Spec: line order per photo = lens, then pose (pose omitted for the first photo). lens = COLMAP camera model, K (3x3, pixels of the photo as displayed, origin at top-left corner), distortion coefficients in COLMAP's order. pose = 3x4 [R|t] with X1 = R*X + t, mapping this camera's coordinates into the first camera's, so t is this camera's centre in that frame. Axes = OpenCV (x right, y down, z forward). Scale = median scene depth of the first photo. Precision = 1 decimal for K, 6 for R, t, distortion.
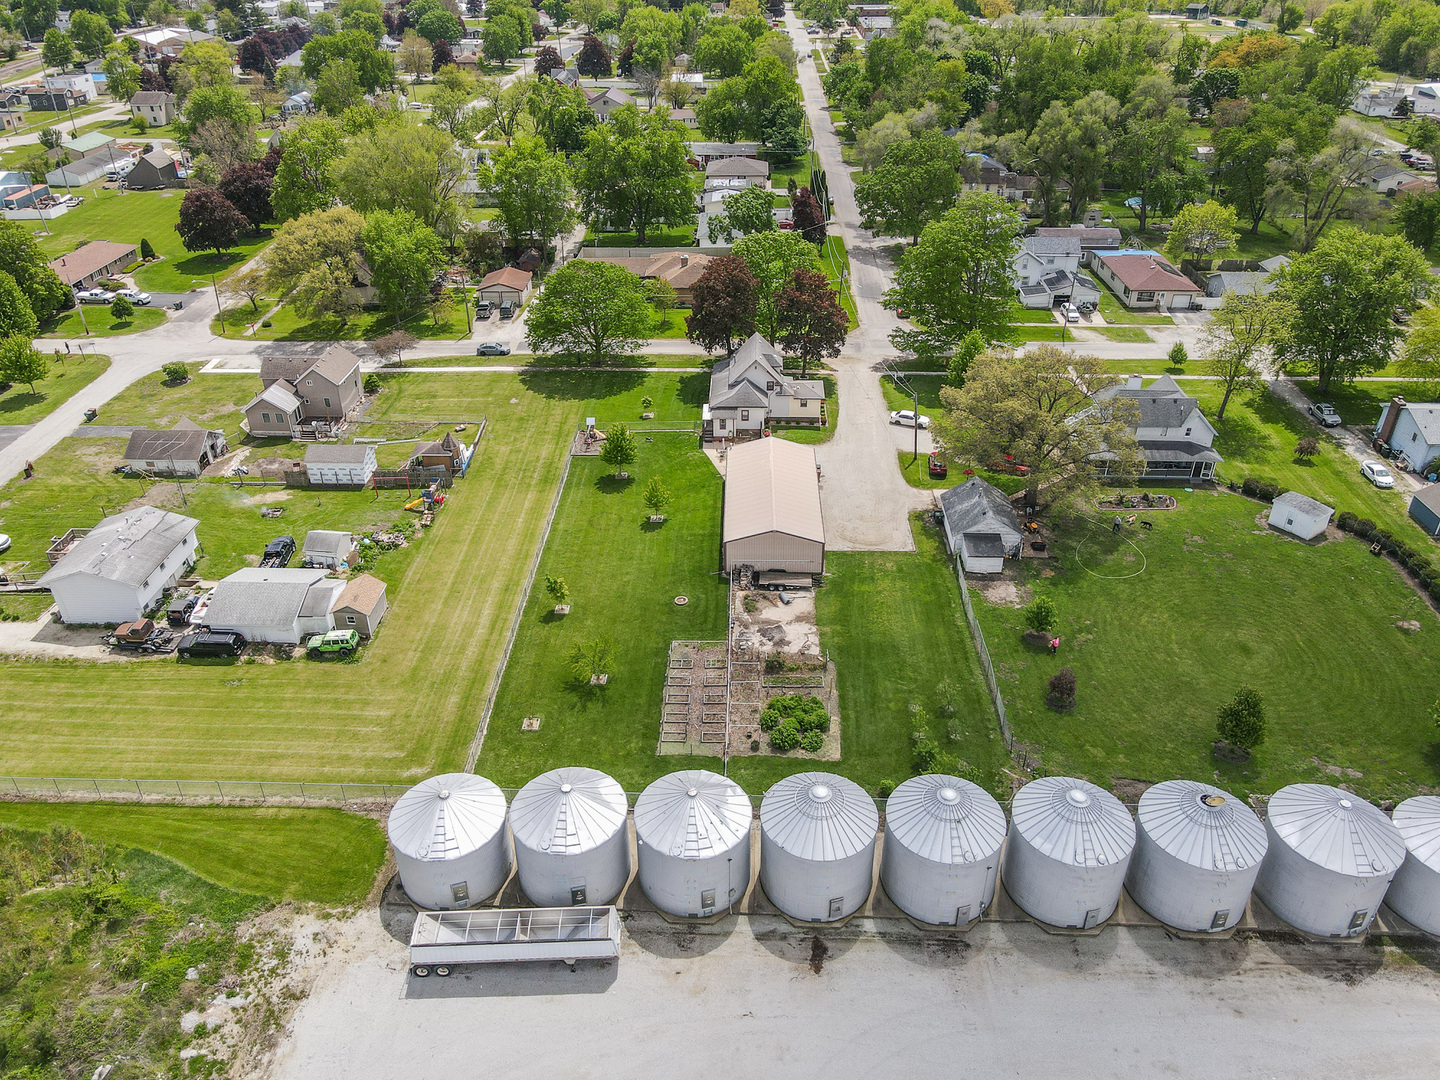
lens RADIAL K [[1042.0, 0, 720.0], [0, 1042.0, 540.0], [0, 0, 1]] dist [0.034363, -0.005848]
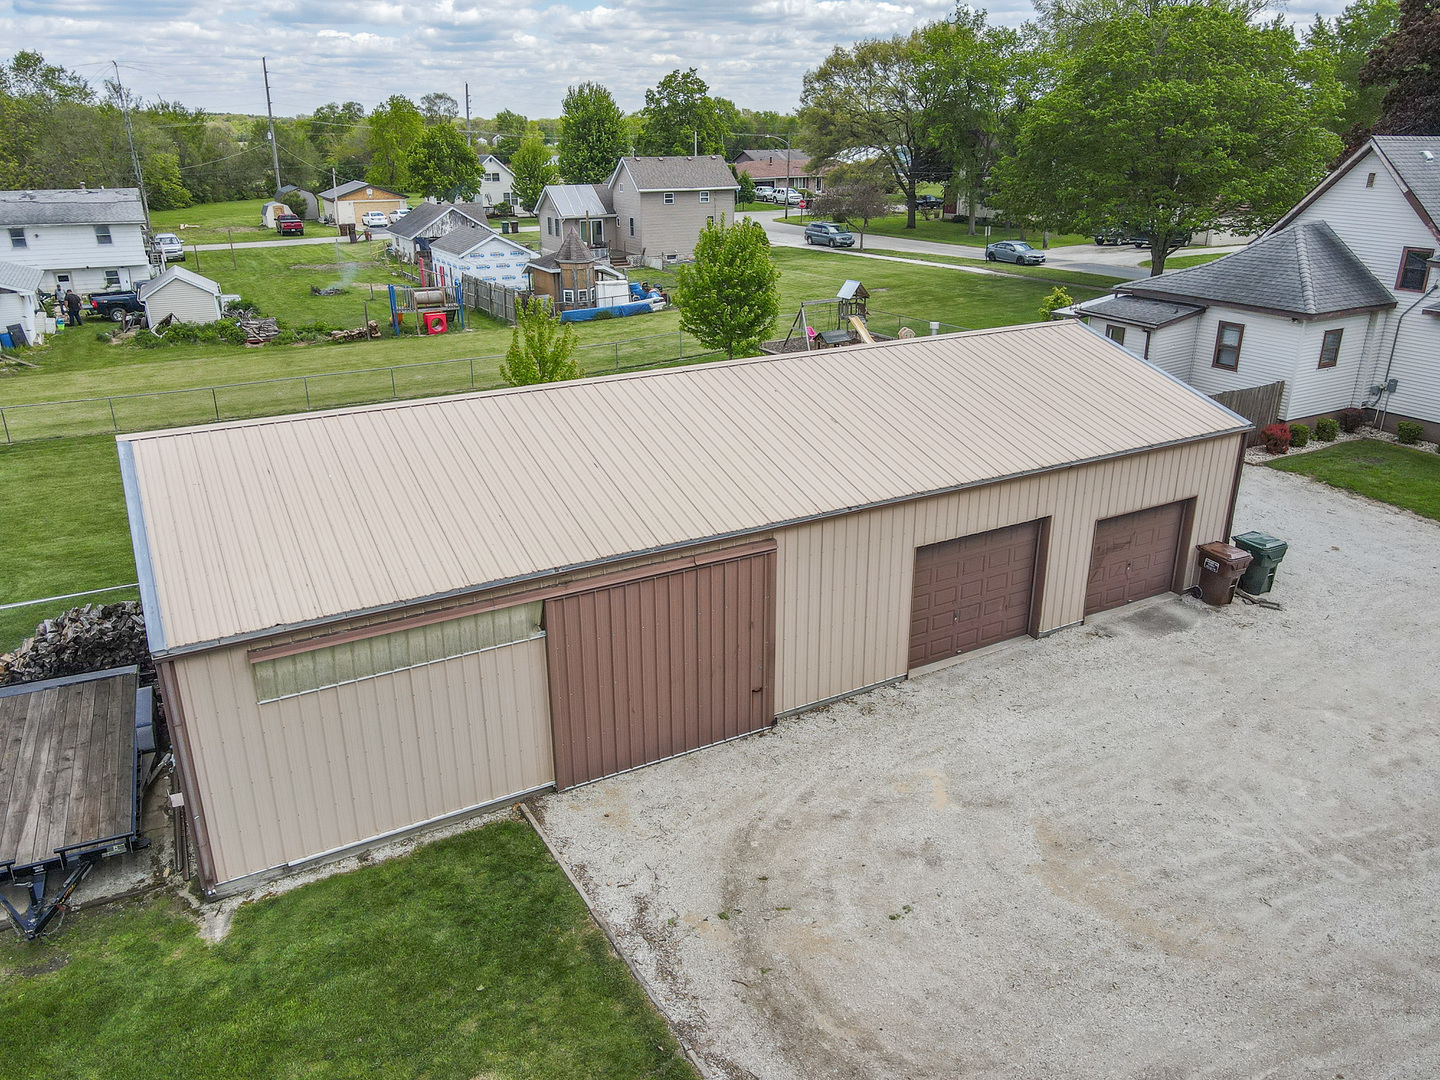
lens RADIAL K [[1050.5, 0, 724.9], [0, 1050.5, 534.8], [0, 0, 1]] dist [0.023311, -0.007187]
pose [[0.508064, 0.313516, -0.802234, 0.230947], [-0.455946, 0.888095, 0.058315, -0.047875], [0.730743, 0.336147, 0.594155, 0.979010]]
